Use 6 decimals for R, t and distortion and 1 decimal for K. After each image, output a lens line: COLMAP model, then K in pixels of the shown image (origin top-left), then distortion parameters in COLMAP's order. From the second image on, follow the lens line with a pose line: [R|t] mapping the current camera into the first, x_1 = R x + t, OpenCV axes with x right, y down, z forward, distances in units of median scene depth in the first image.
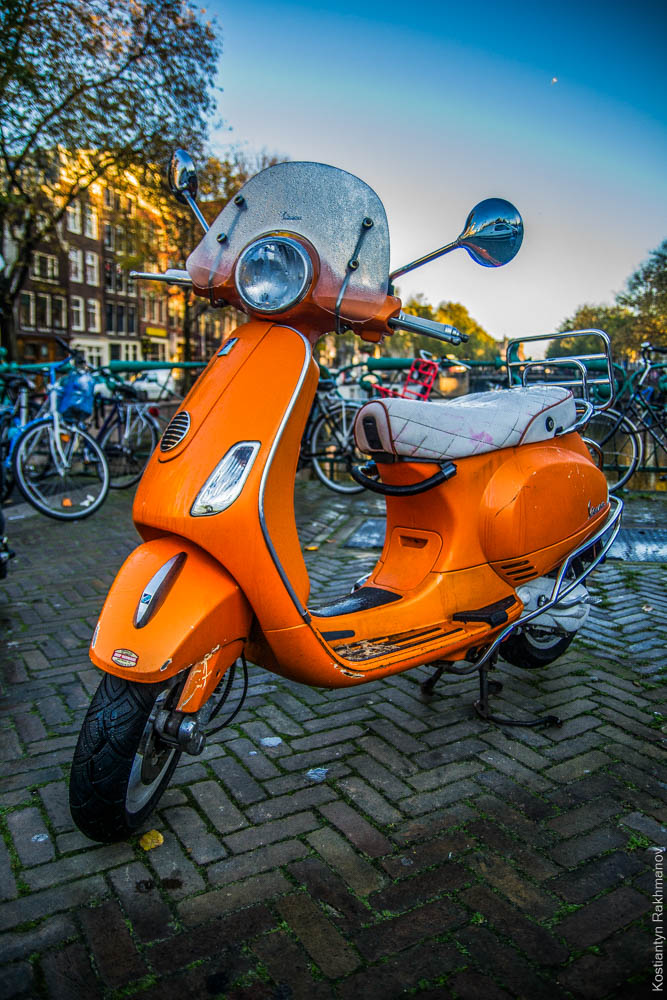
lens RADIAL K [[722.3, 0, 333.5], [0, 722.3, 500.0], [0, 0, 1]] dist [-0.122447, 0.099250]
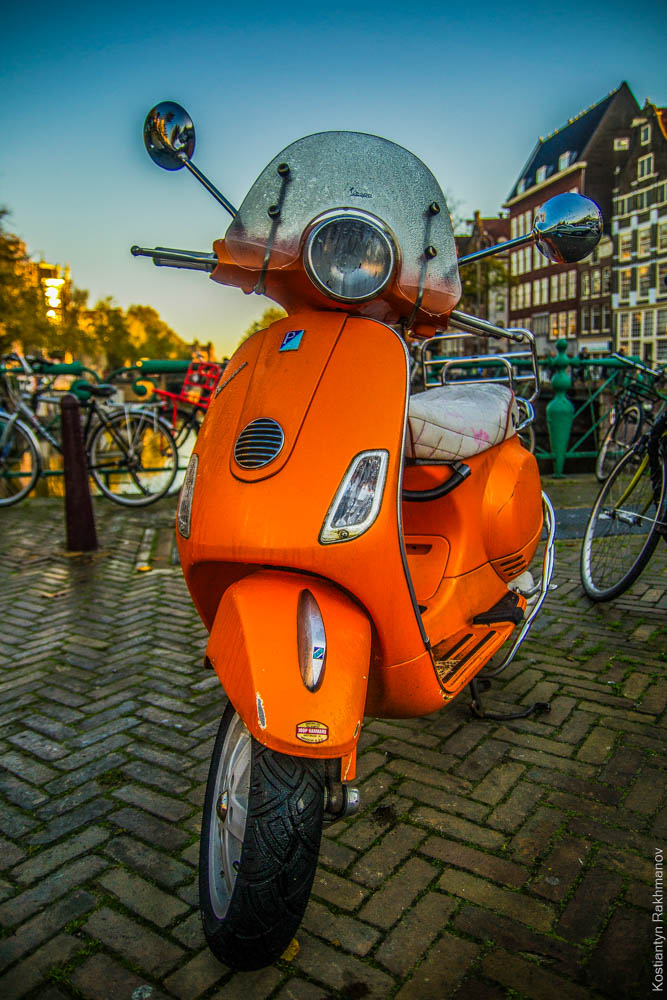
lens RADIAL K [[722.3, 0, 333.5], [0, 722.3, 500.0], [0, 0, 1]] dist [-0.122447, 0.099250]
pose [[0.917767, -0.078439, 0.389295, -0.386309], [0.080055, 0.996717, 0.012099, -0.028523], [-0.388966, 0.020061, 0.921034, 0.179116]]
